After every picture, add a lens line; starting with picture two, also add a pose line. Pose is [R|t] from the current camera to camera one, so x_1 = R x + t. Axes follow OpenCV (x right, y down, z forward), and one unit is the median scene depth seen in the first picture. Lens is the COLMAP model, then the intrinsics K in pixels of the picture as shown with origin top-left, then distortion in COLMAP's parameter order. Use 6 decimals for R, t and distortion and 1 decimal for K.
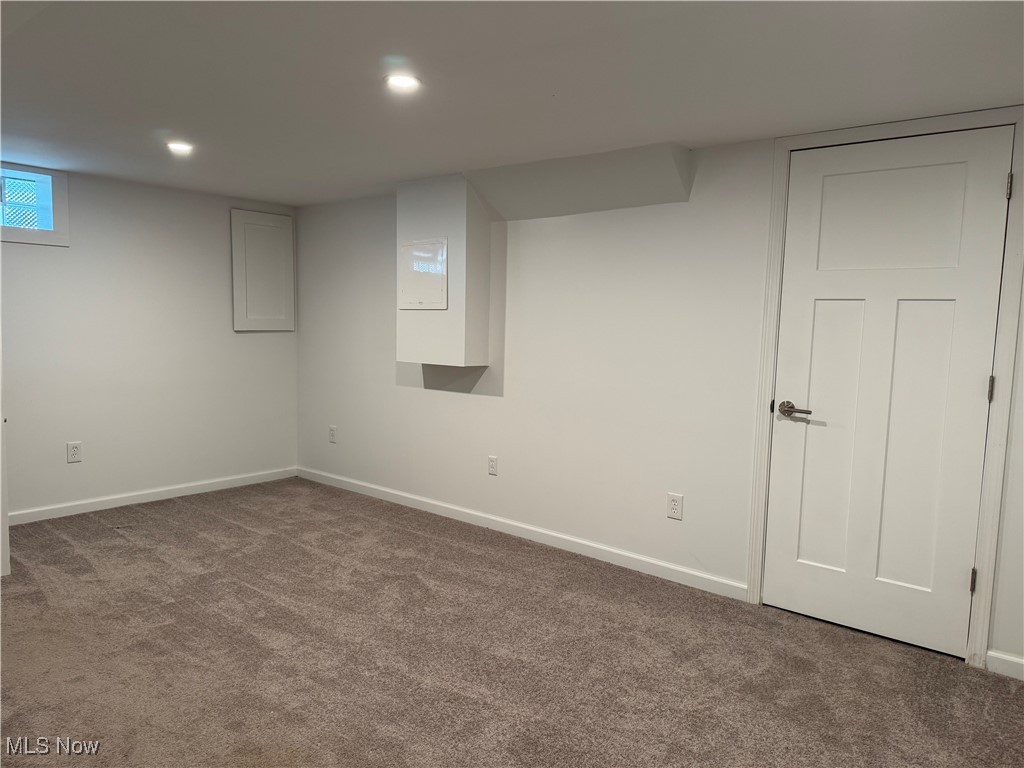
lens RADIAL K [[702.6, 0, 512.0], [0, 702.6, 384.0], [0, 0, 1]] dist [0.129251, -0.210727]
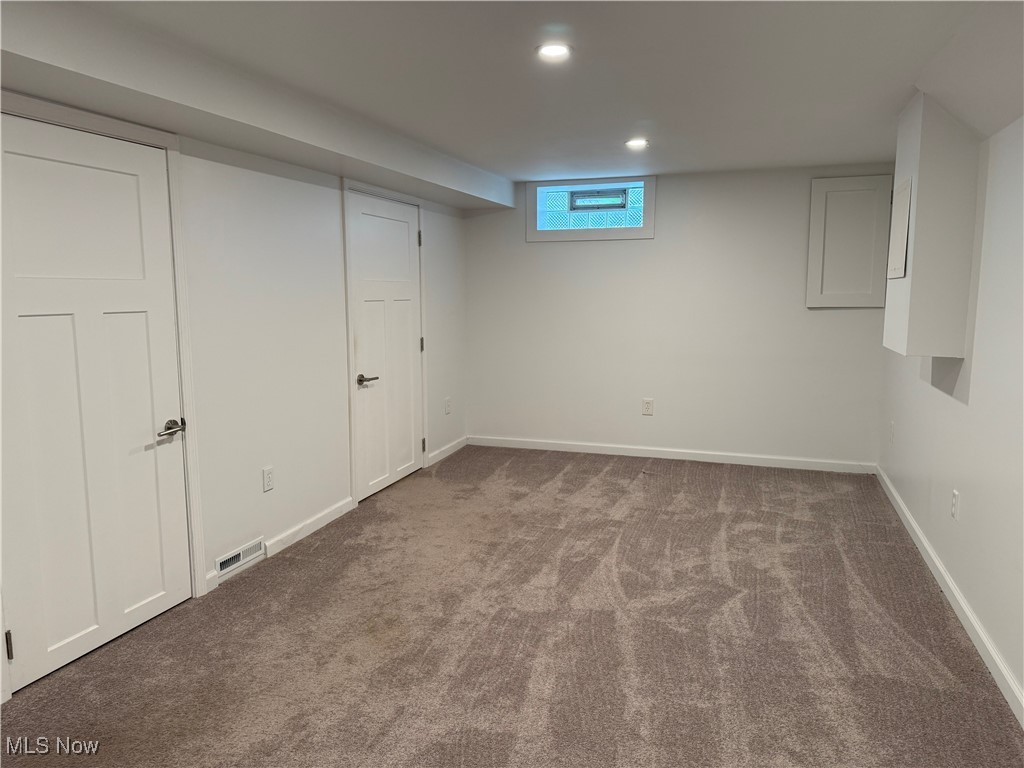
lens RADIAL K [[702.6, 0, 512.0], [0, 702.6, 384.0], [0, 0, 1]] dist [0.129251, -0.210727]
pose [[0.371024, 0.100005, -0.923223, 0.471326], [-0.070941, 0.994331, 0.079198, -0.026460], [0.925910, 0.036110, 0.376015, 0.363399]]
